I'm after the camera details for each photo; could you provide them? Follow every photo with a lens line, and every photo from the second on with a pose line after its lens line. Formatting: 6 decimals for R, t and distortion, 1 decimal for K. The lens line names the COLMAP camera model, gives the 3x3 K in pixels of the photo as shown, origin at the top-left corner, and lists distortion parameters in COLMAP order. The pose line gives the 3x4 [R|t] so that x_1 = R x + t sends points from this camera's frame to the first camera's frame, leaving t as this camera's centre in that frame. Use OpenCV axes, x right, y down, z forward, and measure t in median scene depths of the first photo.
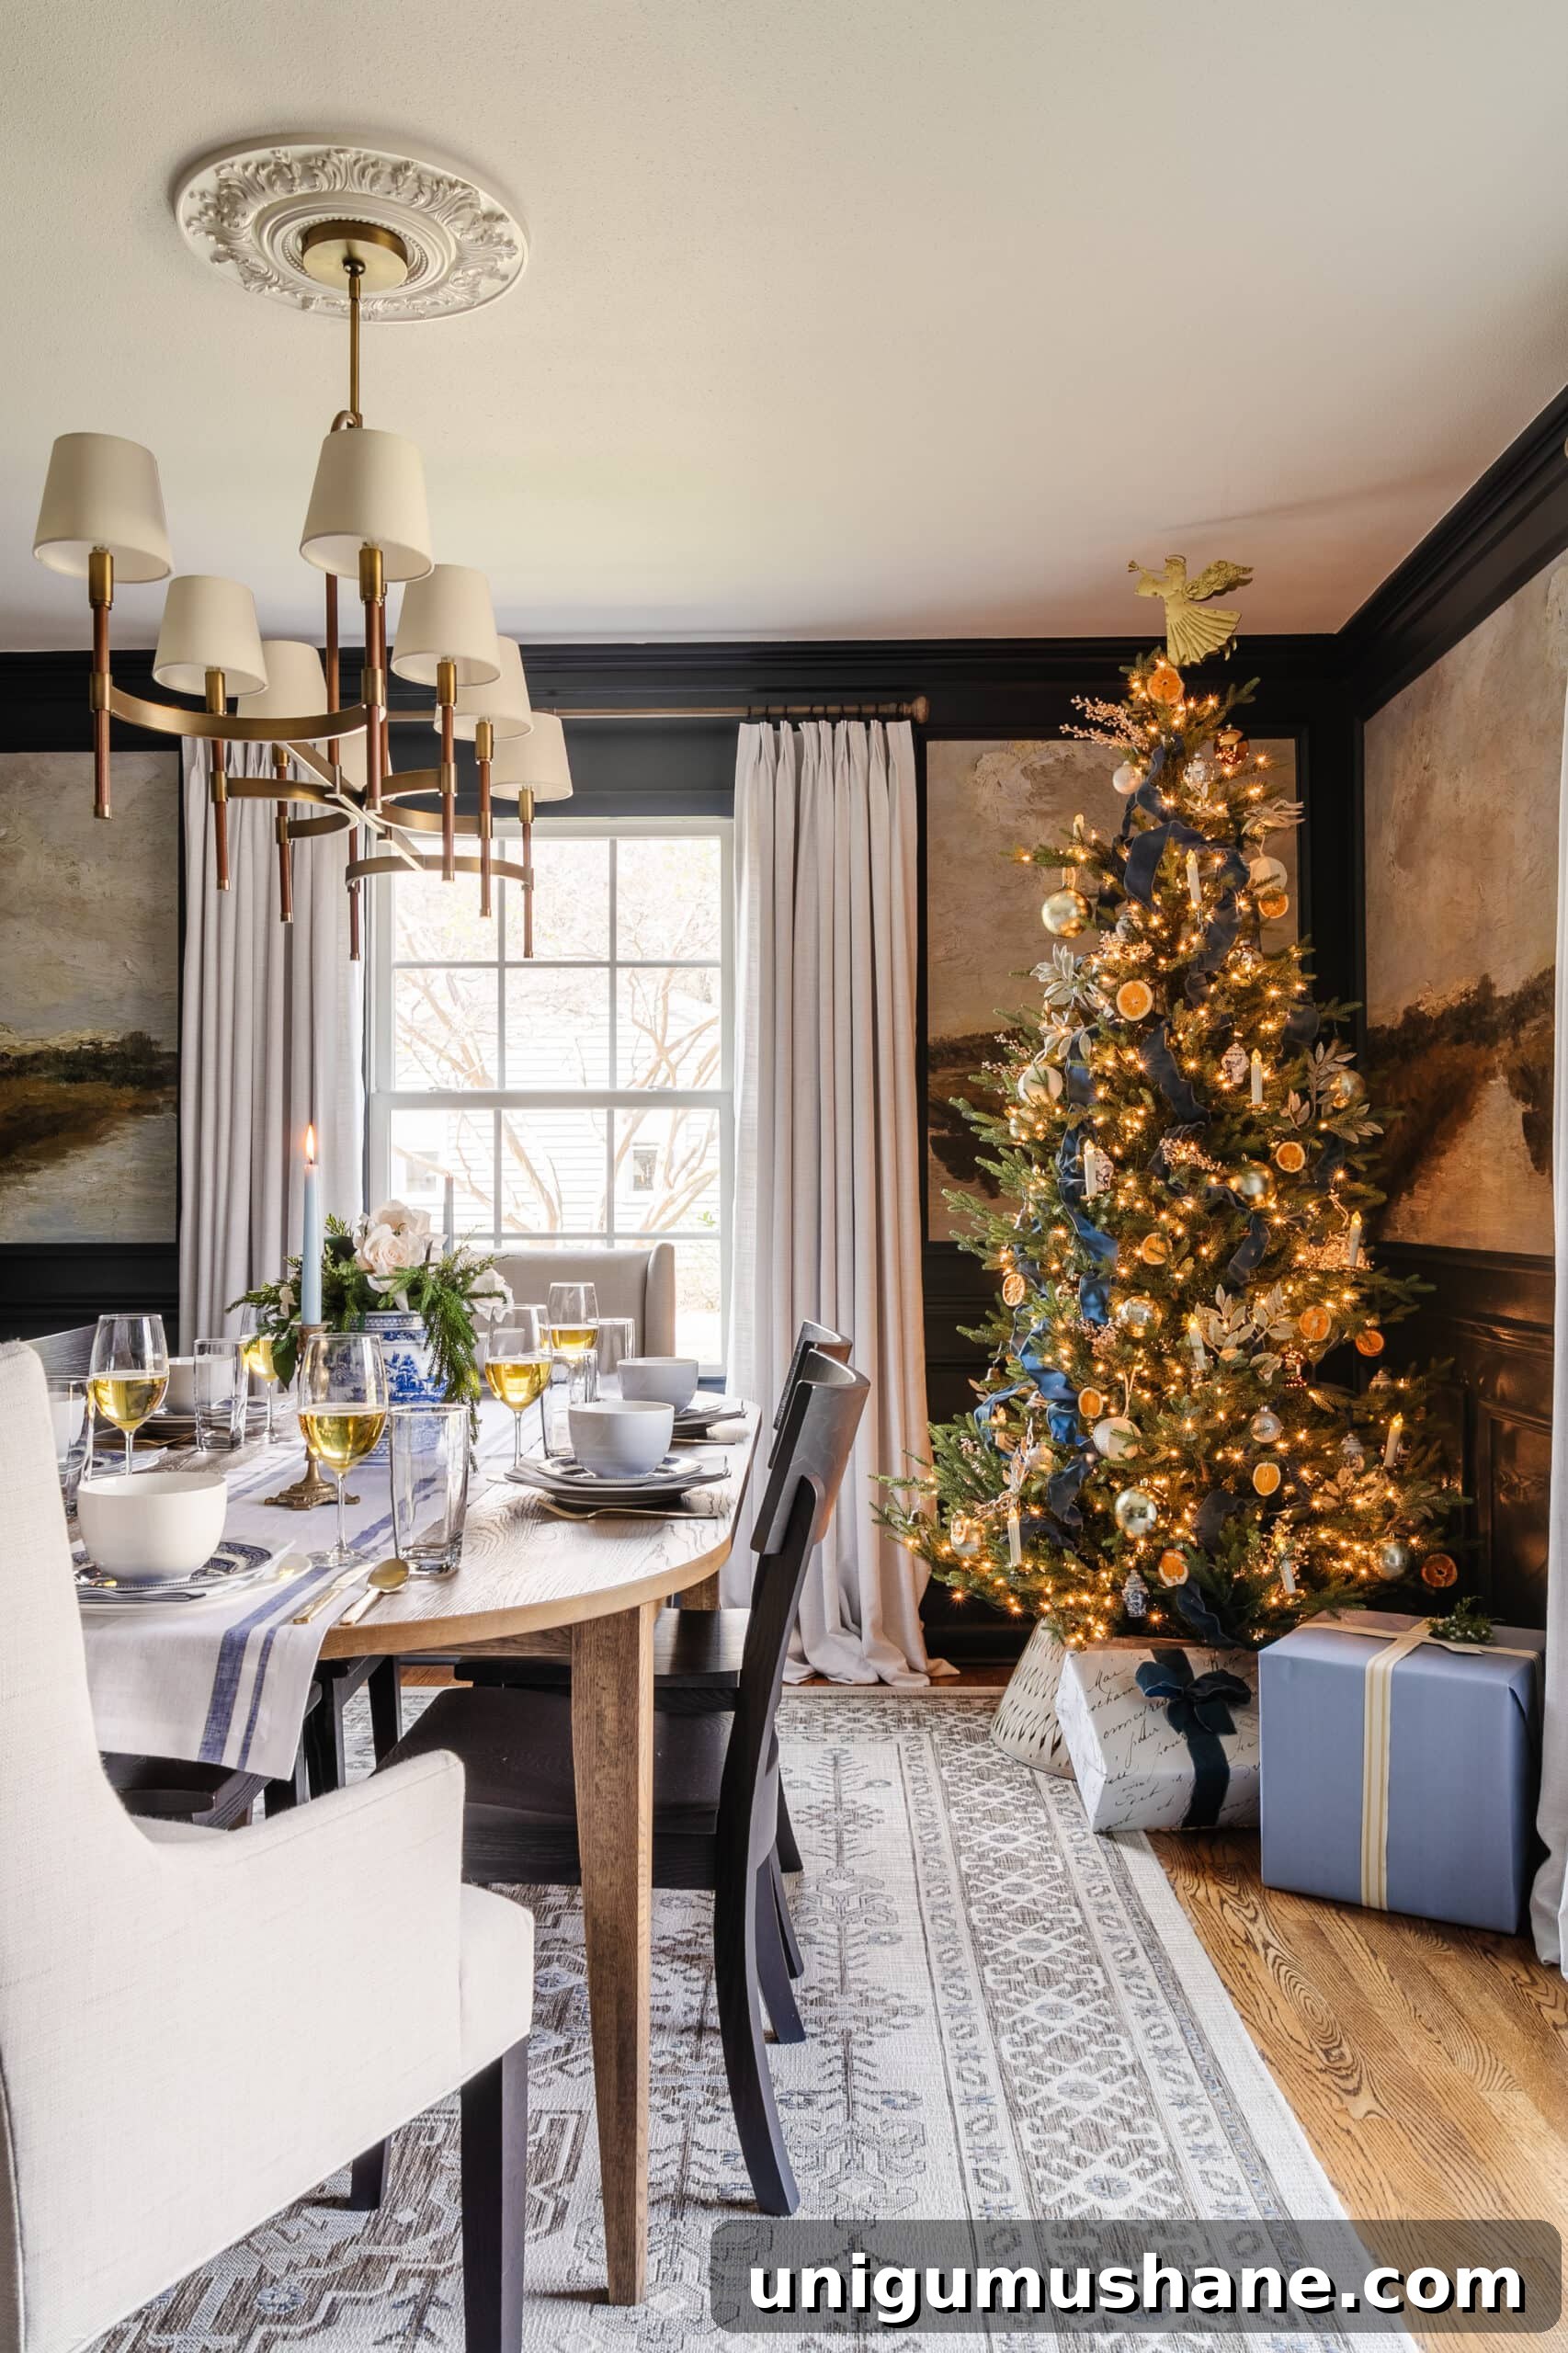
lens RADIAL K [[1872.5, 0, 779.3], [0, 1872.5, 1171.7], [0, 0, 1]] dist [0.005321, 0.003296]
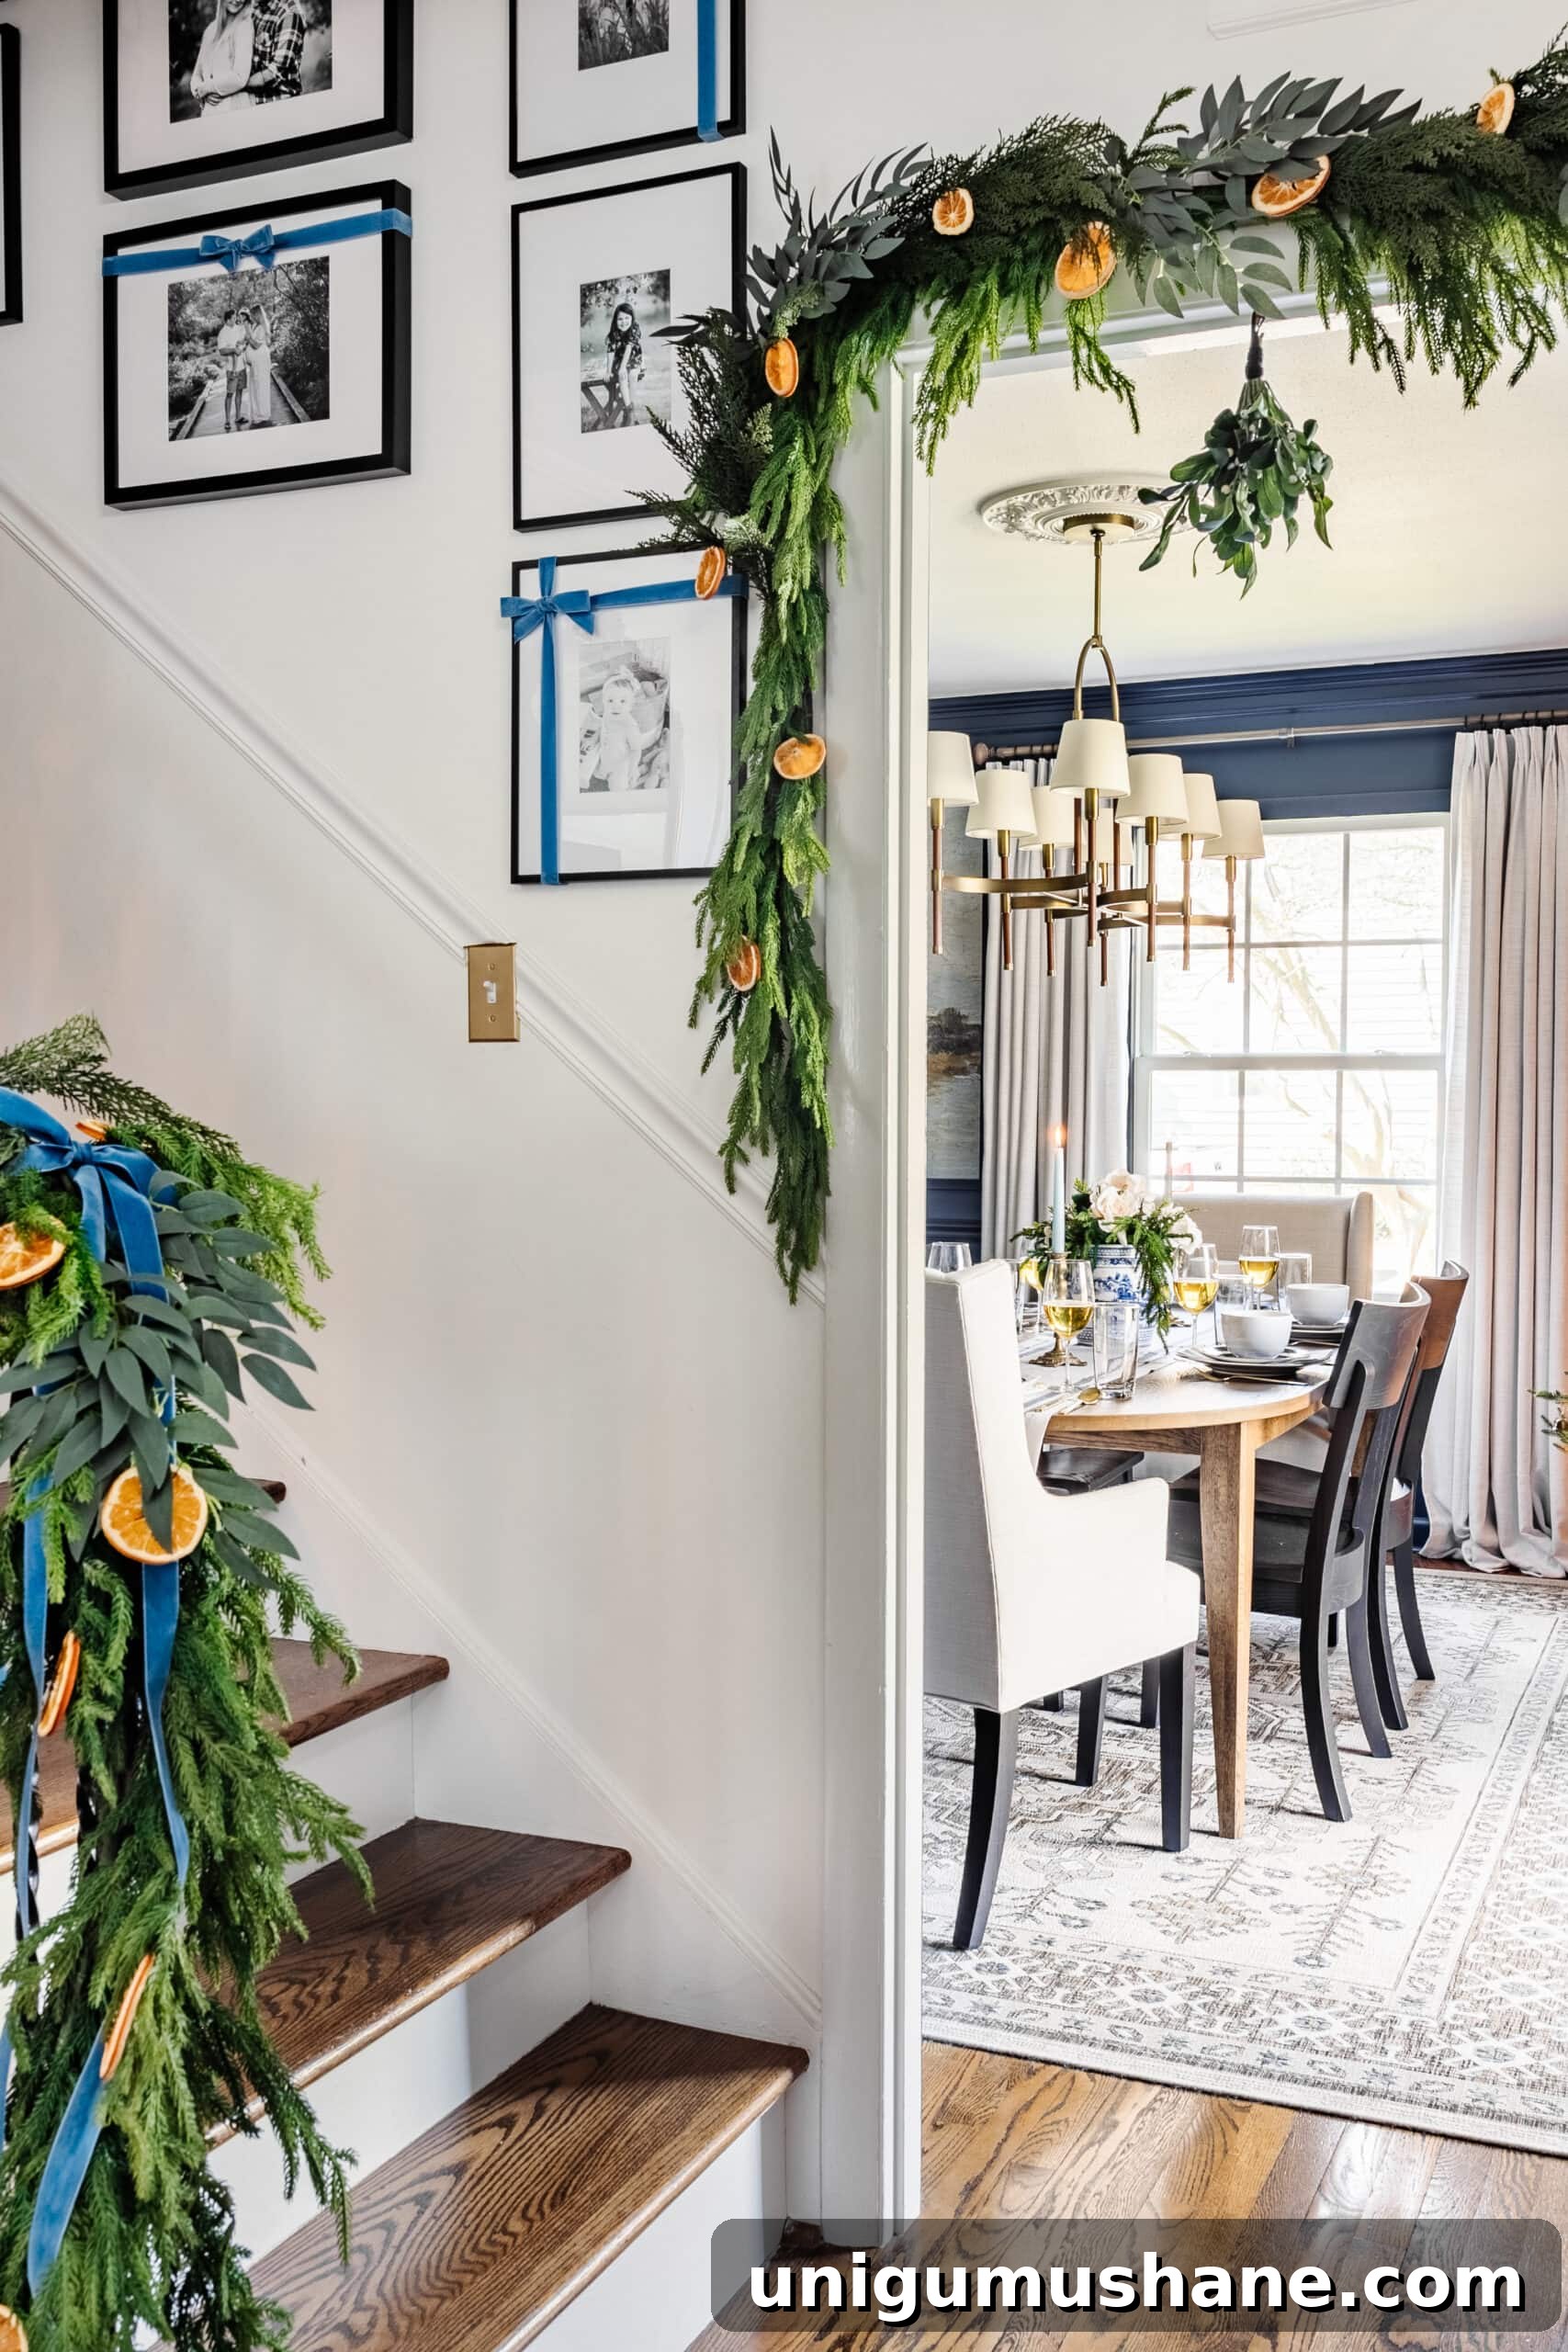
lens RADIAL K [[2249.6, 0, 770.4], [0, 2249.6, 1183.8], [0, 0, 1]] dist [0.011294, -0.015182]
pose [[0.918828, 0.021429, -0.394077, 0.176598], [0.000274, 0.998490, 0.054934, -0.052277], [0.394659, -0.050583, 0.917434, -0.539070]]
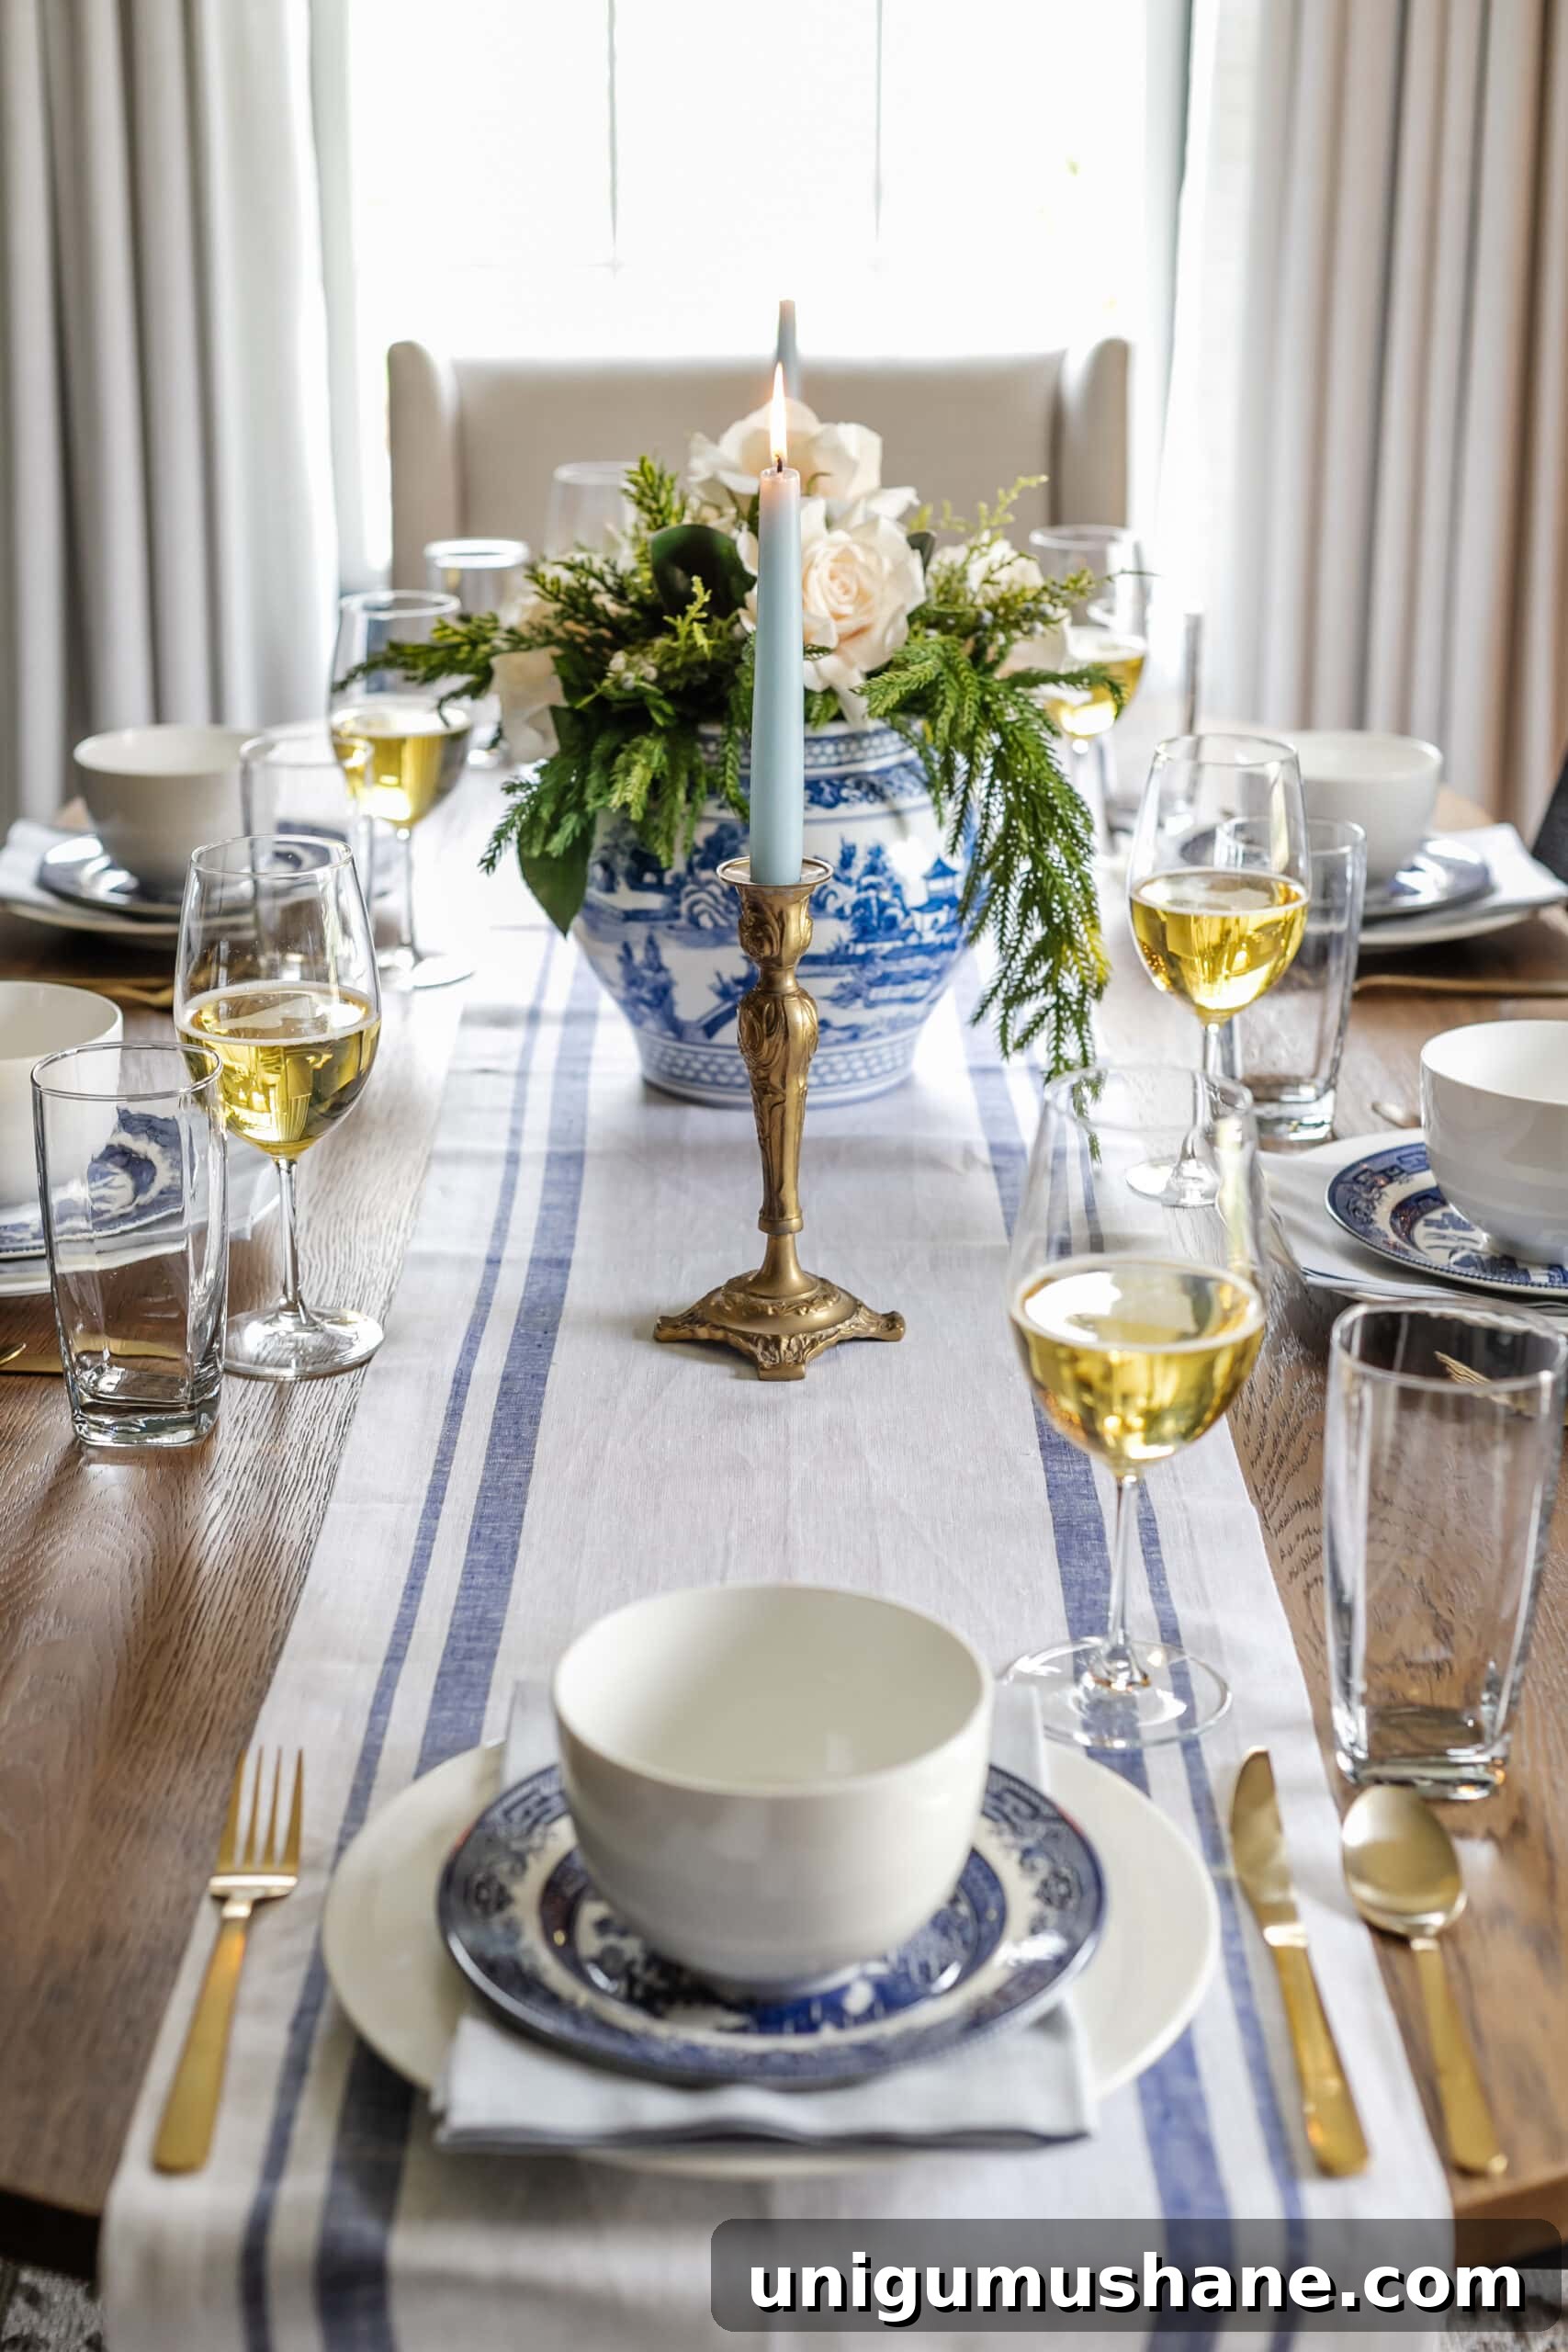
lens RADIAL K [[3553.5, 0, 777.4], [0, 3553.5, 1200.9], [0, 0, 1]] dist [0.016838, -0.118391]
pose [[0.999803, -0.001969, 0.019741, -0.167729], [-0.005047, 0.937076, 0.349089, -0.060683], [-0.019186, -0.349120, 0.936882, 0.222233]]
